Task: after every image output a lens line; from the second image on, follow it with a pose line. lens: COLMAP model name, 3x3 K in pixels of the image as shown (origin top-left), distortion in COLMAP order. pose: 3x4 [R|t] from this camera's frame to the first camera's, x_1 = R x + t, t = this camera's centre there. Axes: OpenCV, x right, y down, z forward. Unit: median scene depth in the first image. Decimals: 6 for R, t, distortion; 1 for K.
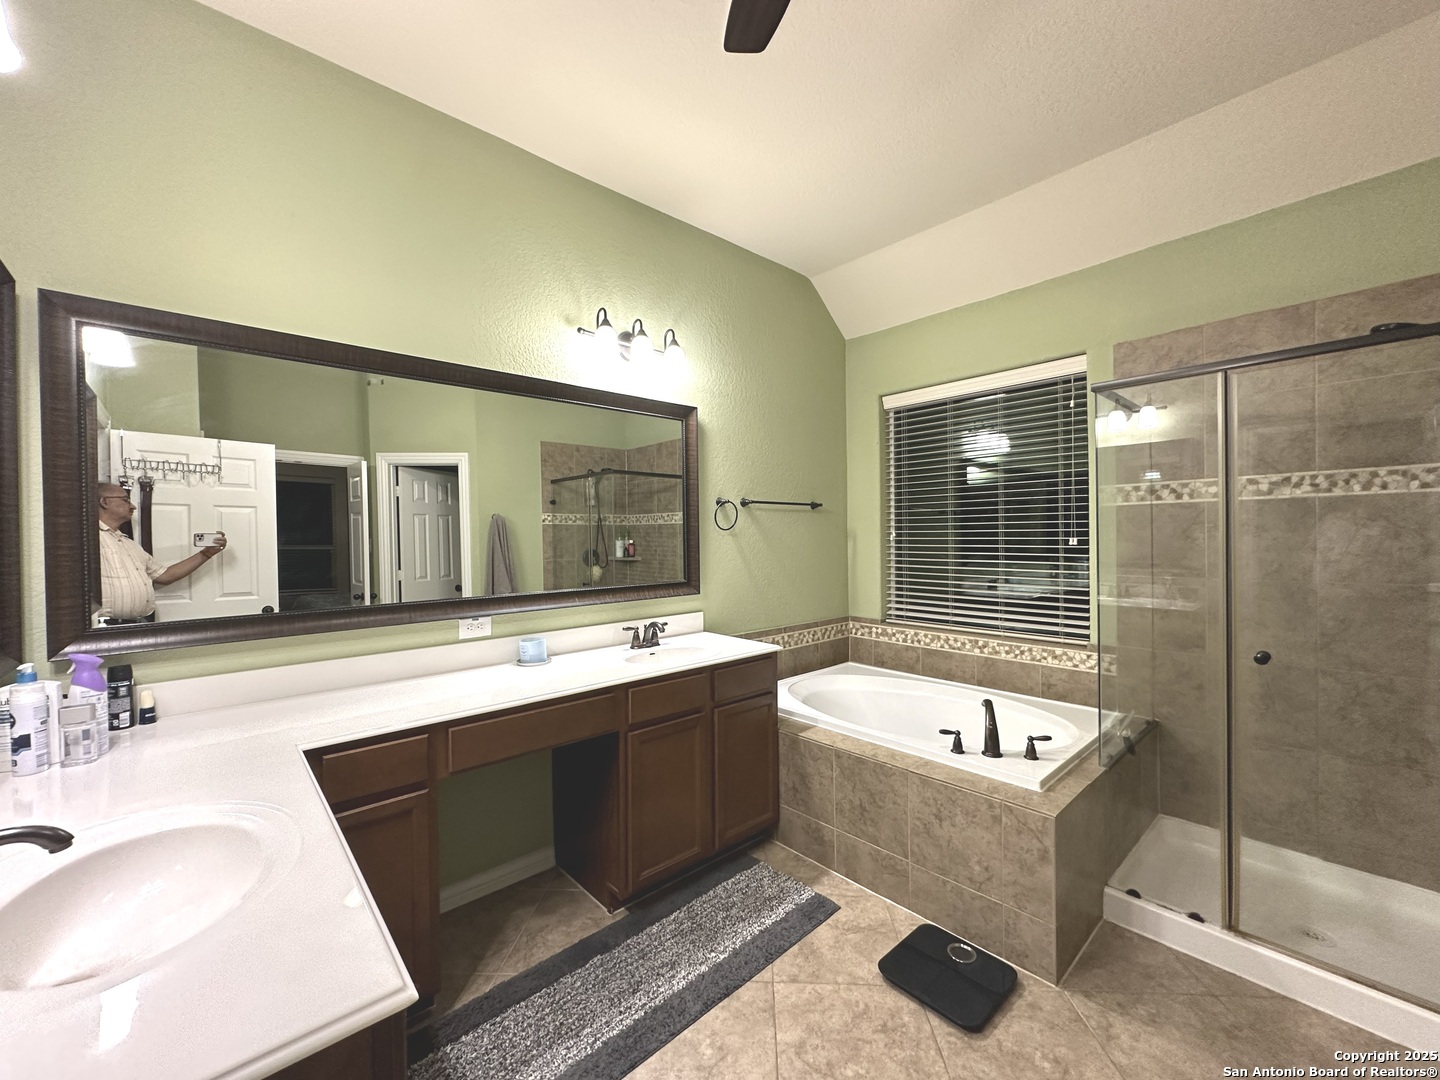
lens RADIAL K [[579.5, 0, 721.4], [0, 579.5, 539.2], [0, 0, 1]] dist [-0.007907, 0.001811]
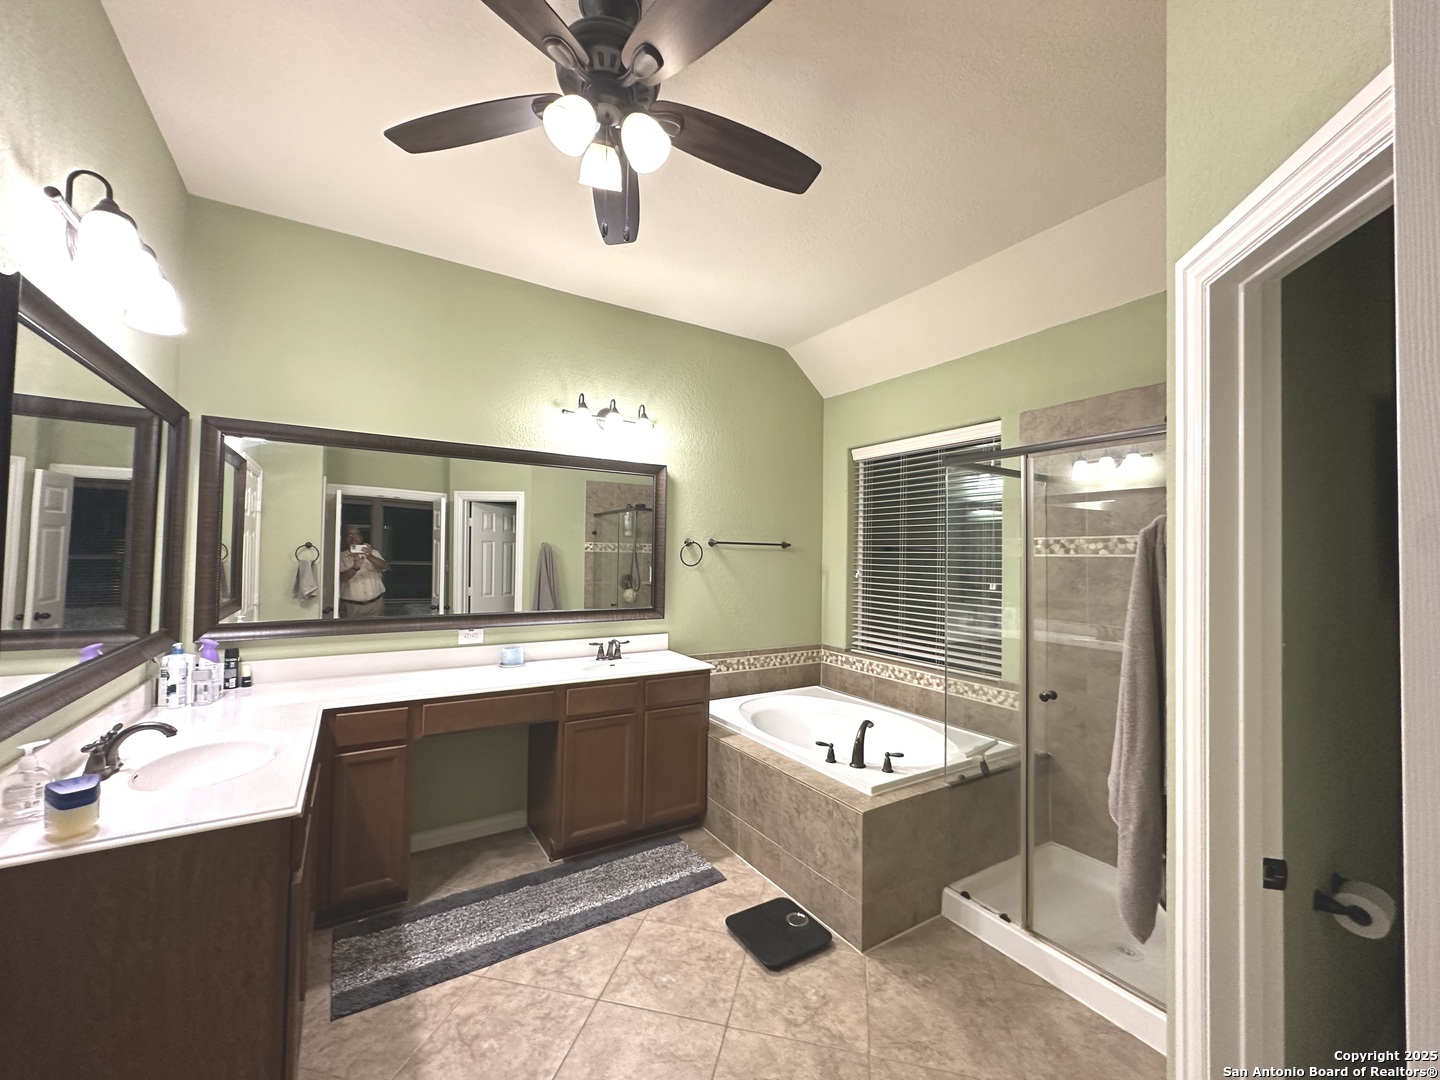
lens RADIAL K [[579.5, 0, 722.1], [0, 579.5, 539.2], [0, 0, 1]] dist [-0.007907, 0.001811]
pose [[0.985213, 0.023513, -0.169710, 0.336614], [-0.029679, 0.998985, -0.033890, -0.040445], [0.168741, 0.038426, 0.984911, -0.212735]]
